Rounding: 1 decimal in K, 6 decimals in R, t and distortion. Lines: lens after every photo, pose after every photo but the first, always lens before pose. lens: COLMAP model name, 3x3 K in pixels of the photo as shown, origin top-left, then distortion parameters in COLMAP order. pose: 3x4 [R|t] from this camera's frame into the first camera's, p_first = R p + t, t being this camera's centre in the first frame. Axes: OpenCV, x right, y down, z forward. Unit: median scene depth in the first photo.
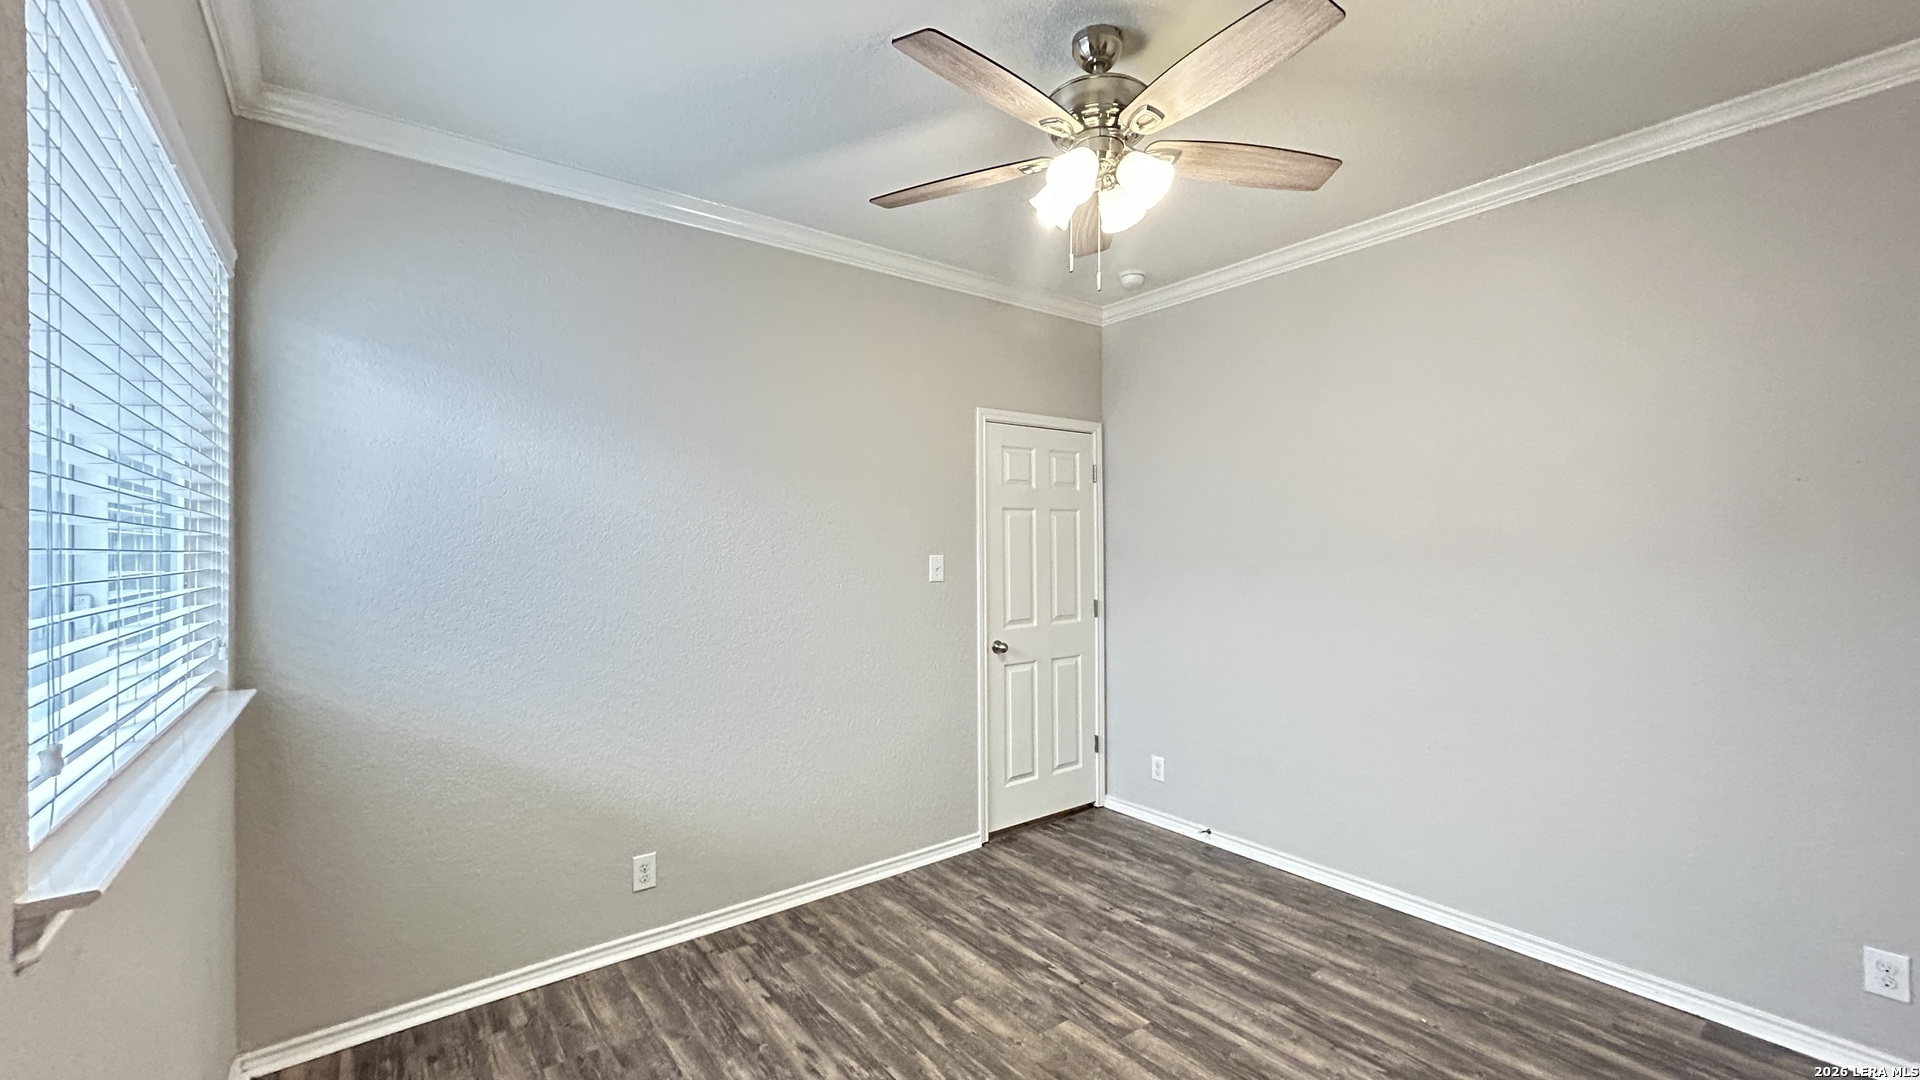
lens RADIAL K [[772.2, 0, 954.8], [0, 772.2, 538.5], [0, 0, 1]] dist [-0.002150, 0.002253]
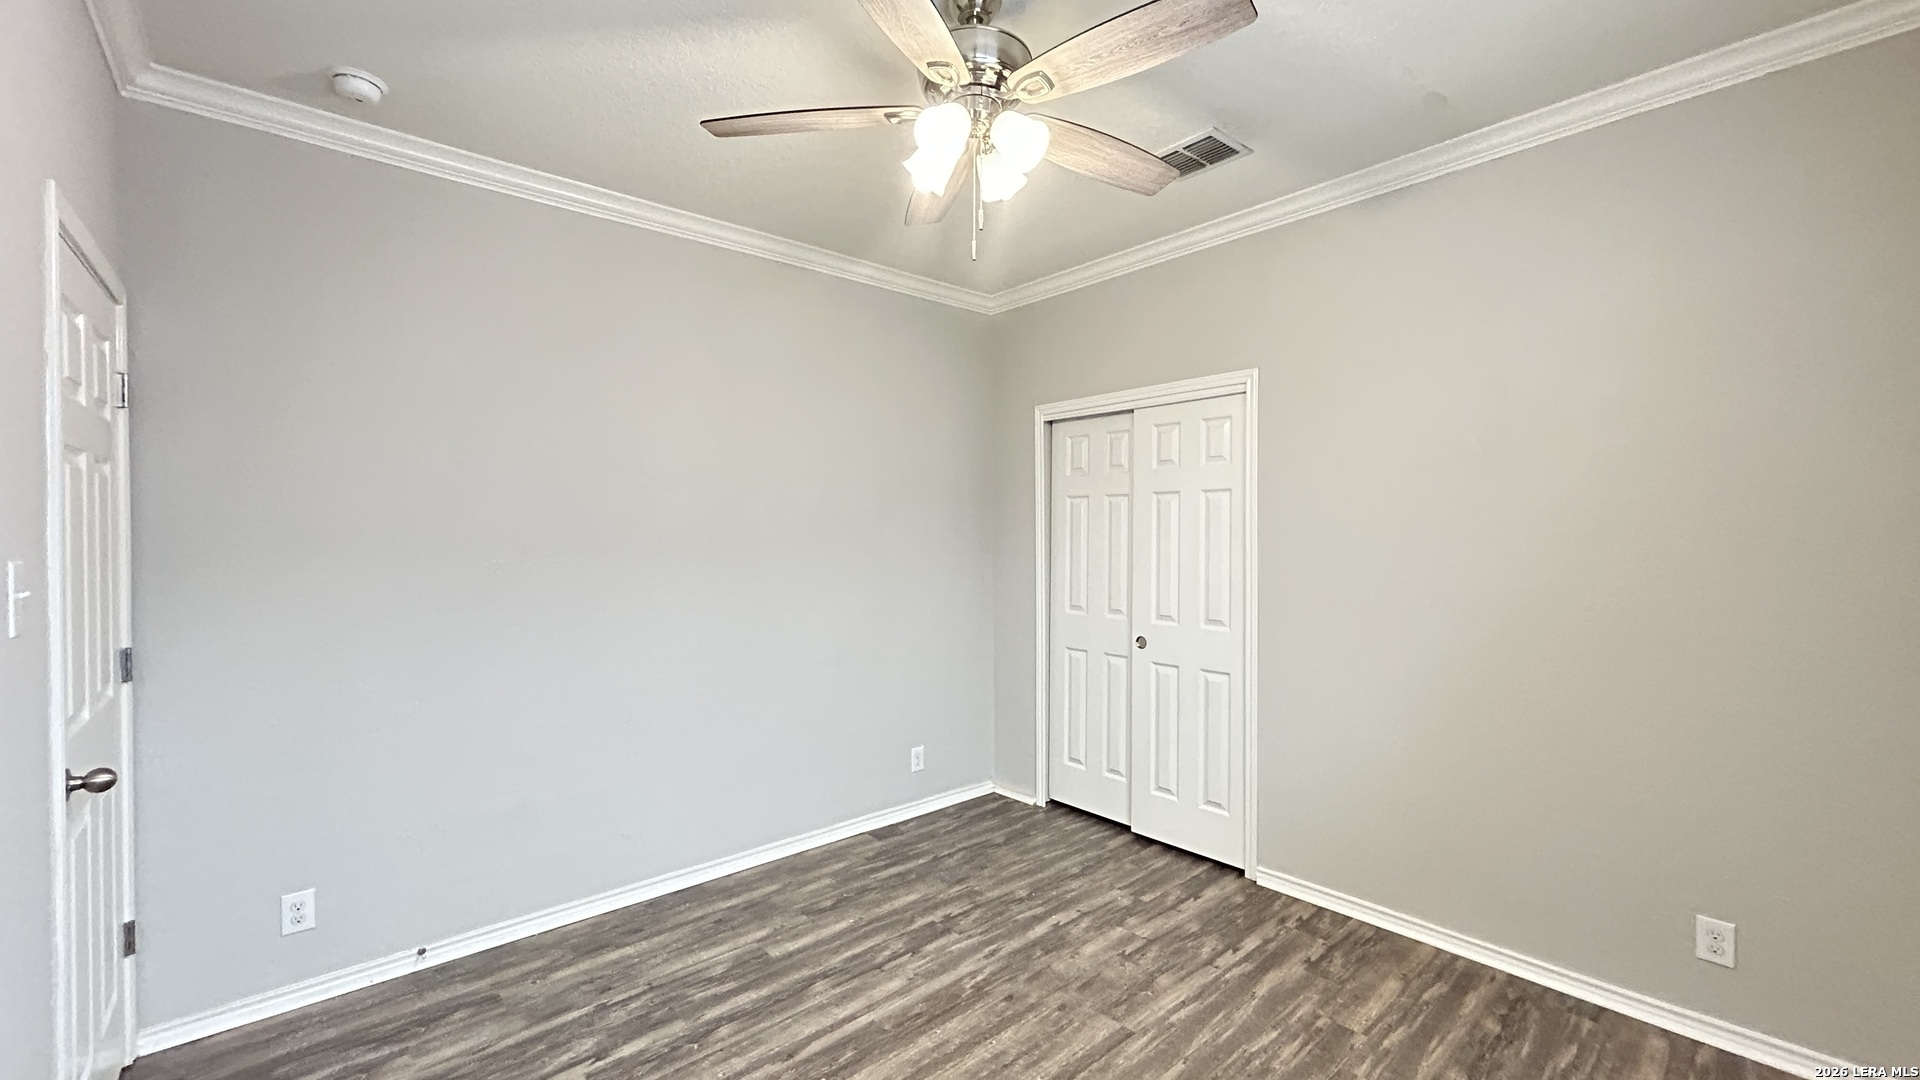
lens RADIAL K [[772.2, 0, 957.4], [0, 772.2, 537.7], [0, 0, 1]] dist [-0.002150, 0.002253]
pose [[-0.071470, 0.002677, 0.997439, -0.557758], [-0.003451, 0.999990, -0.002931, 0.012140], [-0.997437, -0.003652, -0.071460, 0.803926]]
